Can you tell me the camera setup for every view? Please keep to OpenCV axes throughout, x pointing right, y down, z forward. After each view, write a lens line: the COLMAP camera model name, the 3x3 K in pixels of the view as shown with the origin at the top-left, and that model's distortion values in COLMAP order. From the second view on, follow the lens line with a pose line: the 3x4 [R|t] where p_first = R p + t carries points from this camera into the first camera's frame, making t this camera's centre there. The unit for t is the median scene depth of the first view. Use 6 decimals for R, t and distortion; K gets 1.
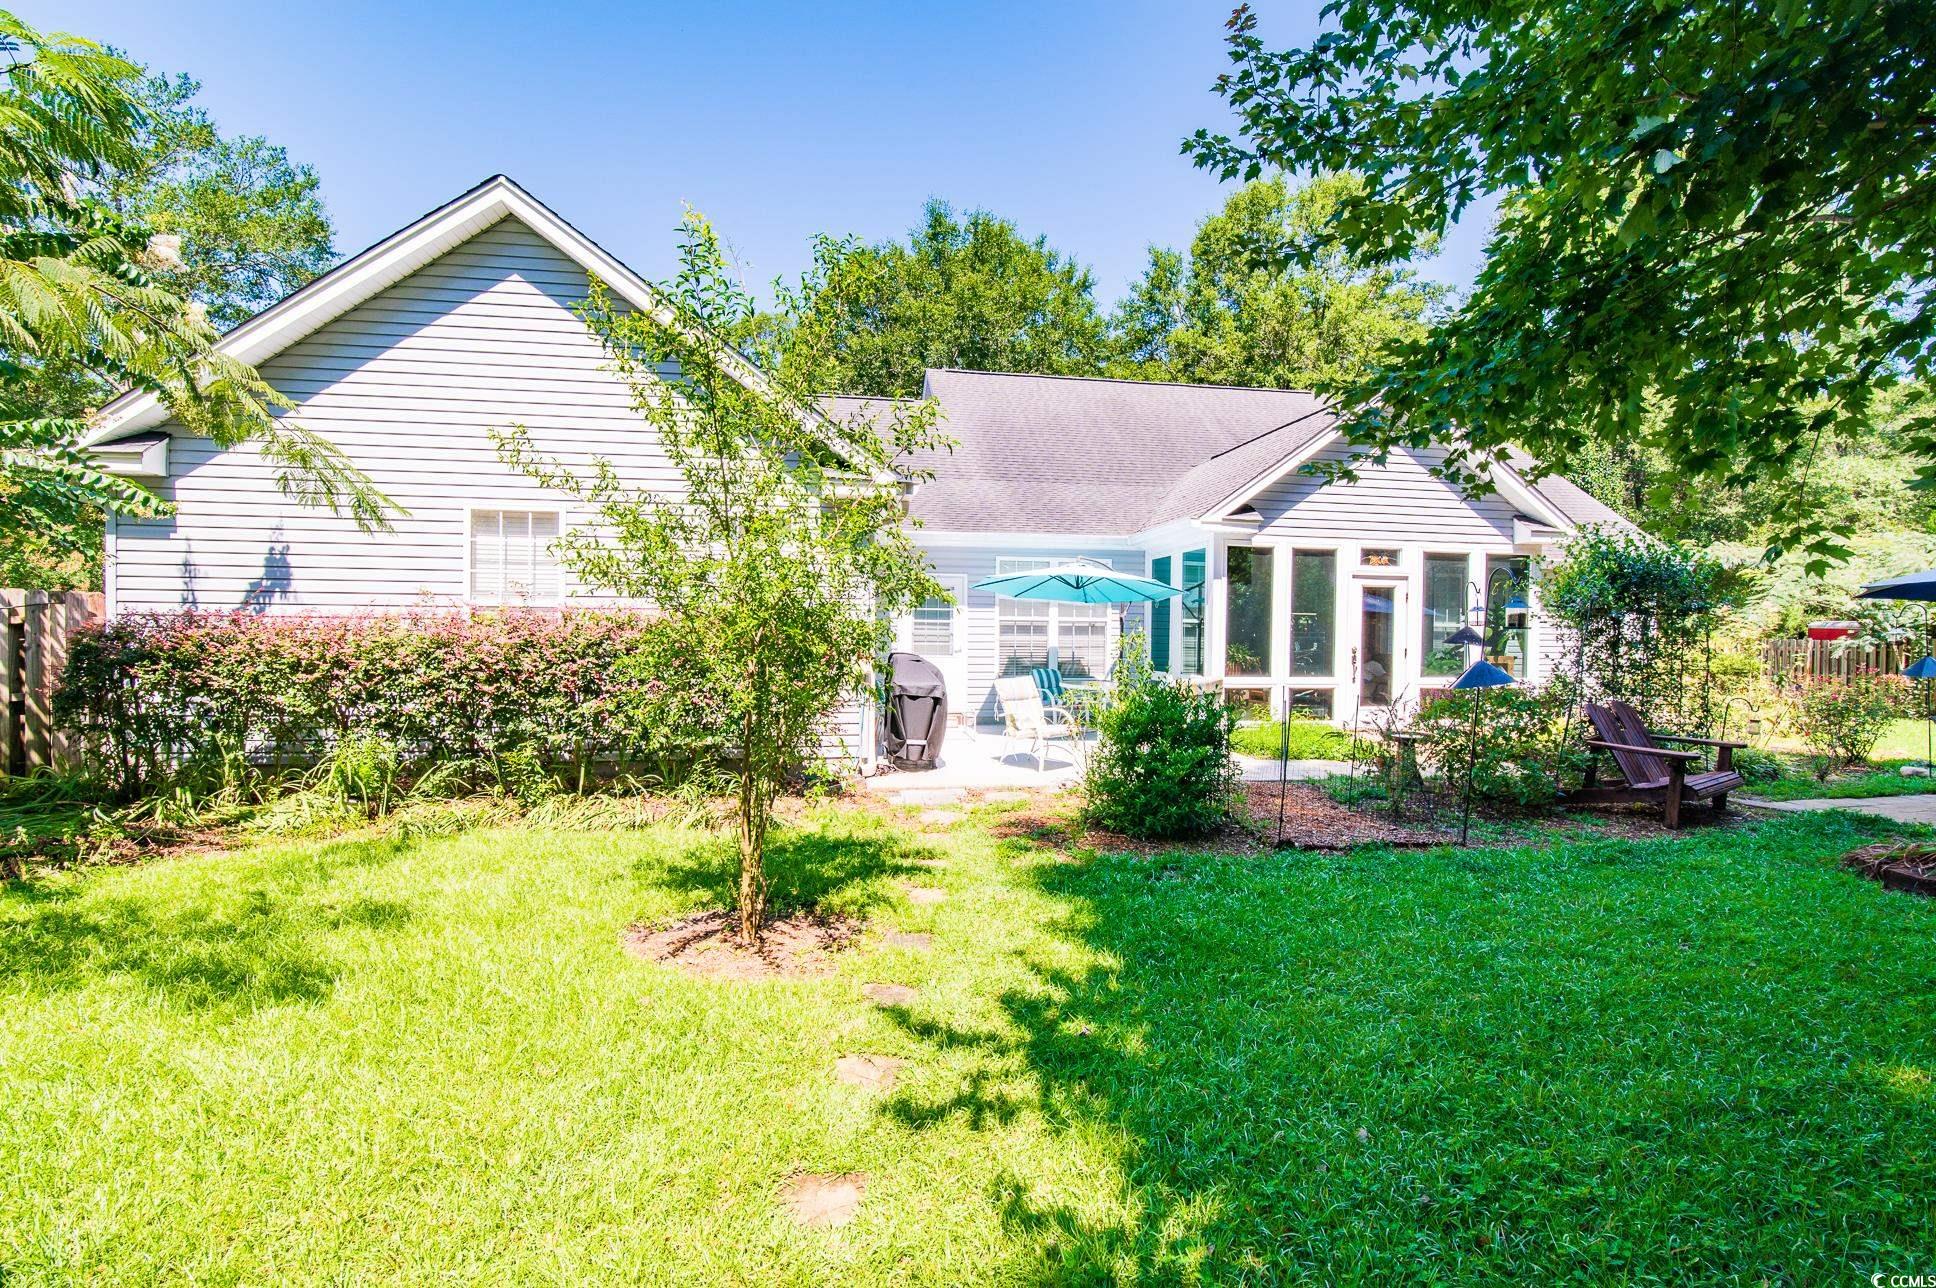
lens RADIAL K [[884.9, 0, 965.4], [0, 884.9, 644.0], [0, 0, 1]] dist [0.001033, 0.000053]
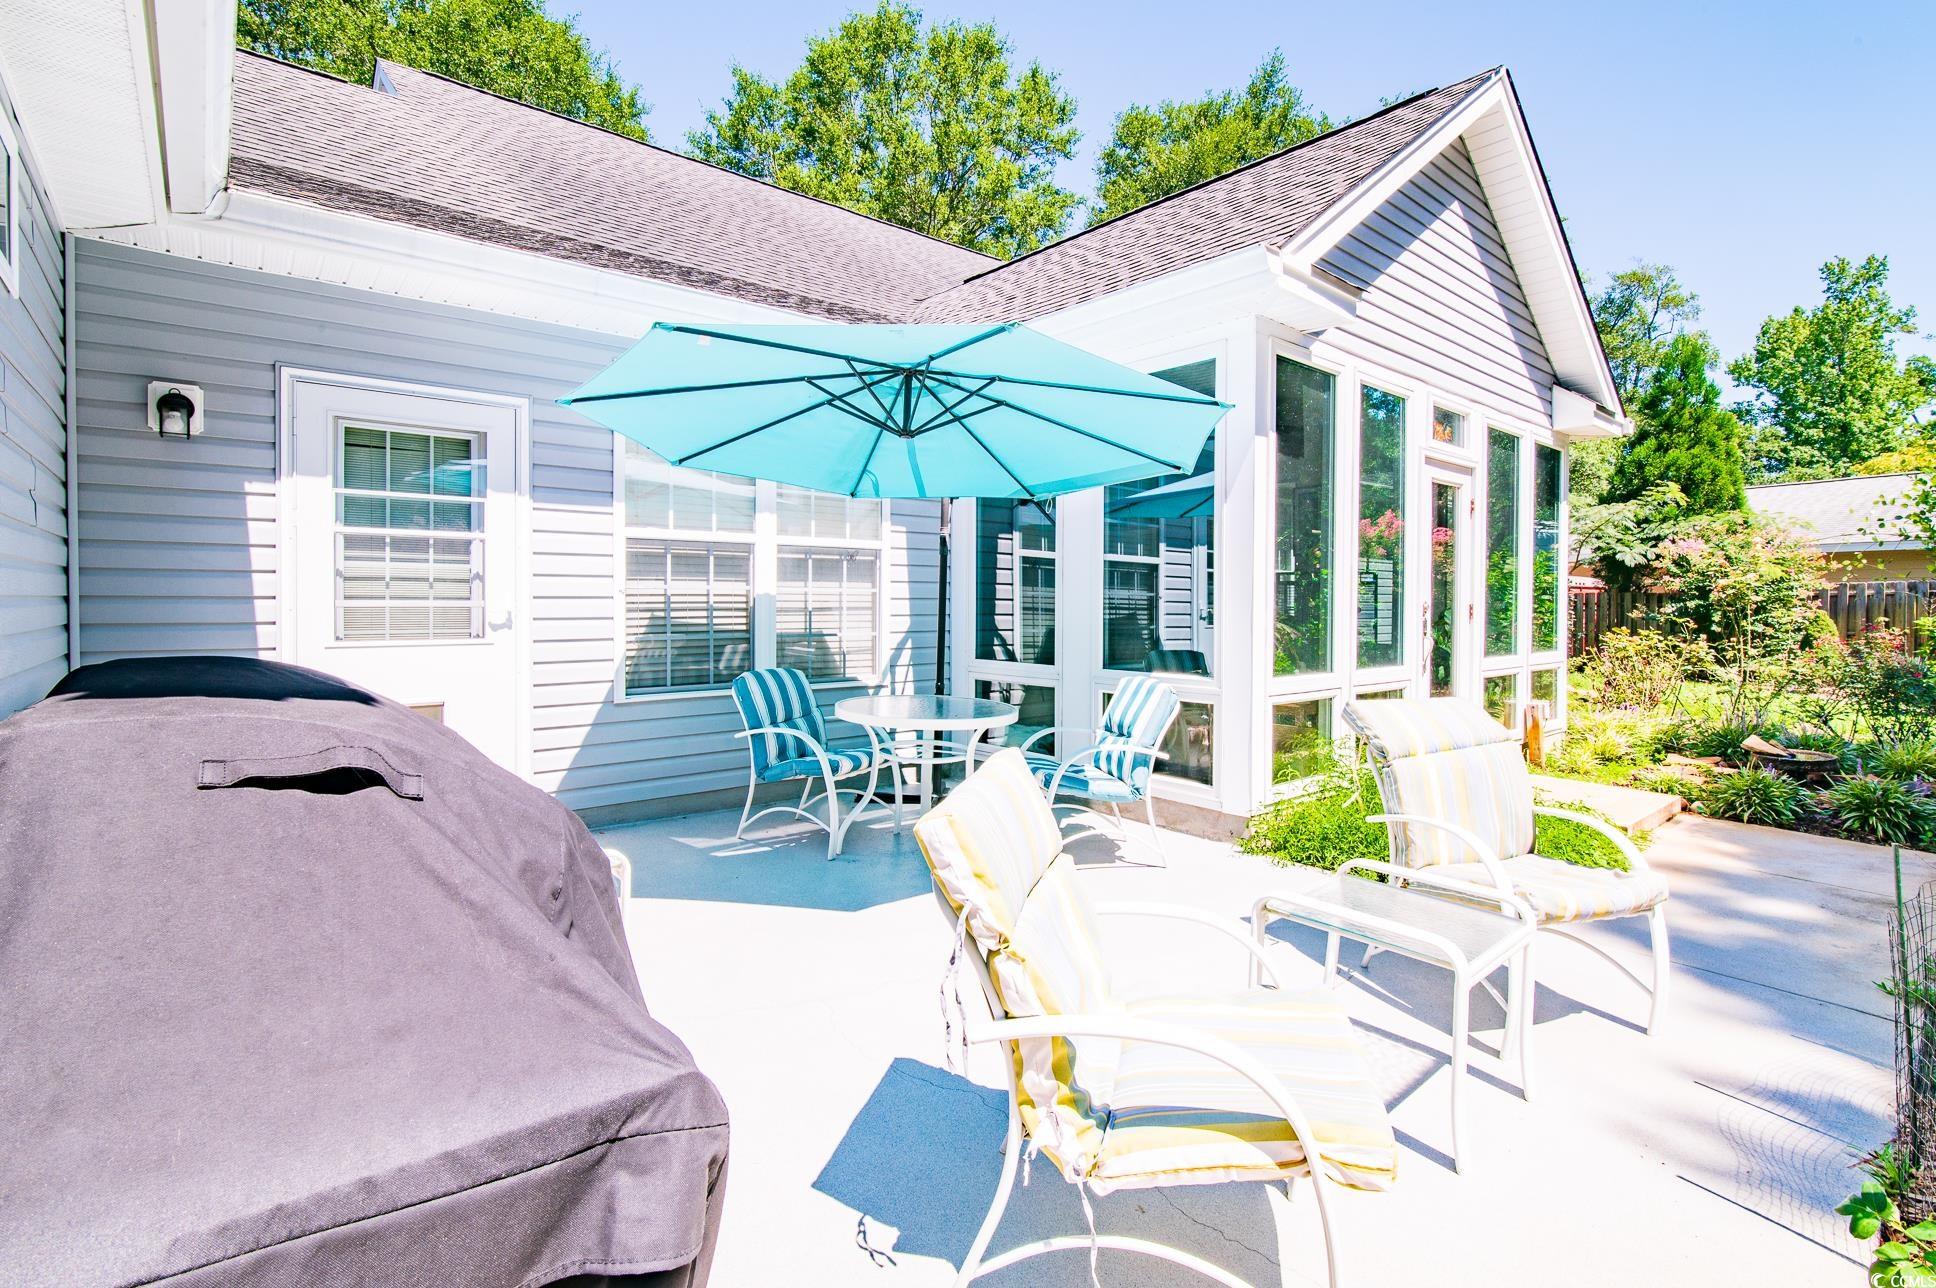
lens RADIAL K [[884.9, 0, 968.0], [0, 884.9, 626.7], [0, 0, 1]] dist [0.001033, 0.000053]
pose [[0.853723, -0.017456, 0.520435, -0.033630], [0.009511, 0.999794, 0.017931, 0.005779], [-0.520640, -0.010358, 0.853713, 0.601079]]
